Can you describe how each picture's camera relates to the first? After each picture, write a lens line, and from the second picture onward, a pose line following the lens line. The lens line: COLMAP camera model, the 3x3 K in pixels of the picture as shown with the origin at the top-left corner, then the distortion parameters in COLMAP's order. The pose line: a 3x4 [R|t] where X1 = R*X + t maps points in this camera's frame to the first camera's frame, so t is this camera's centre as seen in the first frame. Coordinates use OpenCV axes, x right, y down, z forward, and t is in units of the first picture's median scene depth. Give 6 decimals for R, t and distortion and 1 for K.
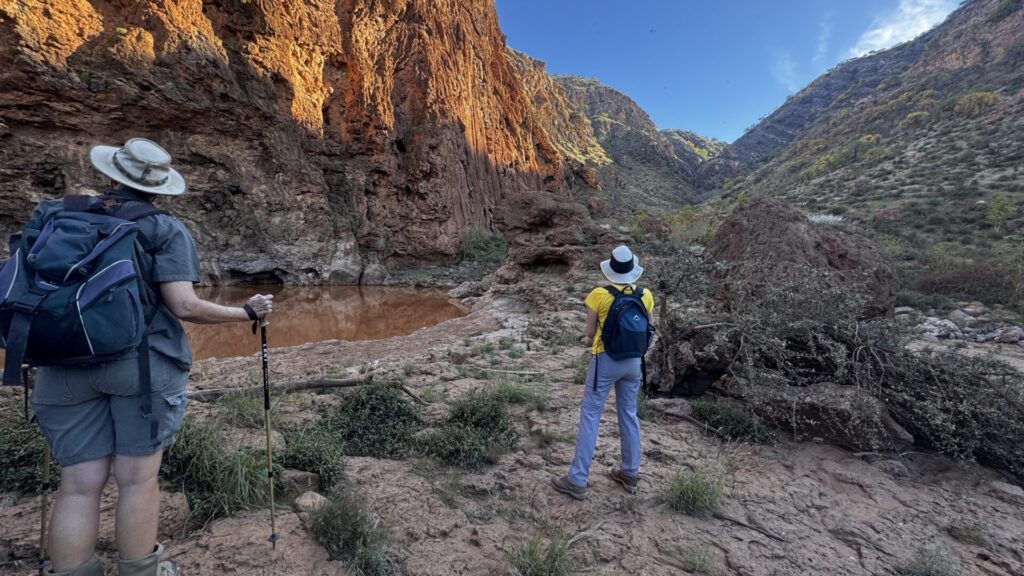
lens RADIAL K [[408.1, 0, 512.0], [0, 408.1, 288.0], [0, 0, 1]] dist [-0.000431, -0.000100]
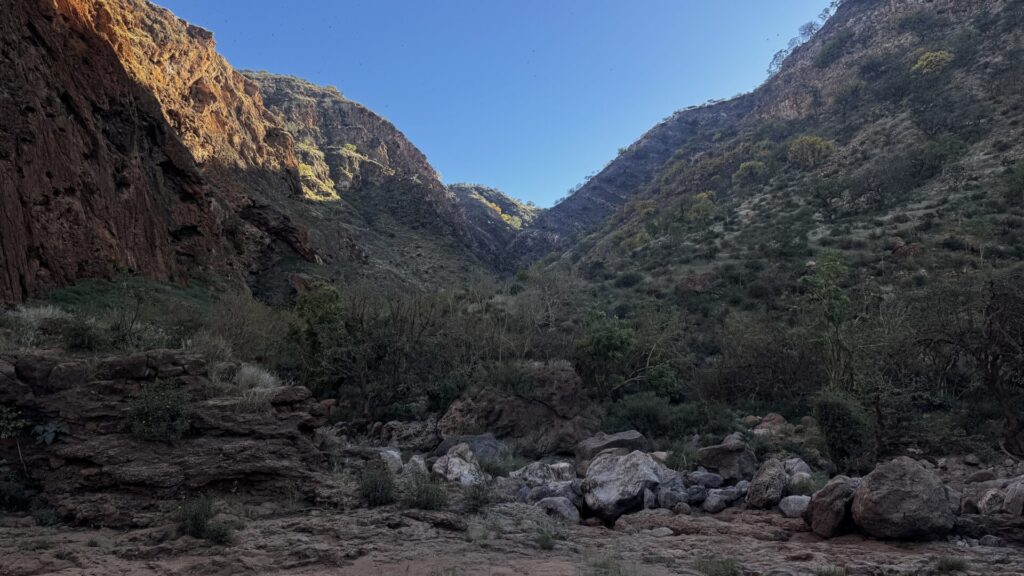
lens RADIAL K [[714.7, 0, 512.0], [0, 714.7, 288.0], [0, 0, 1]] dist [0.125977, -0.192322]
pose [[0.921877, 0.022770, 0.386812, 0.094125], [0.063861, 0.975692, -0.209634, 0.008354], [-0.382183, 0.217959, 0.898014, 0.059163]]
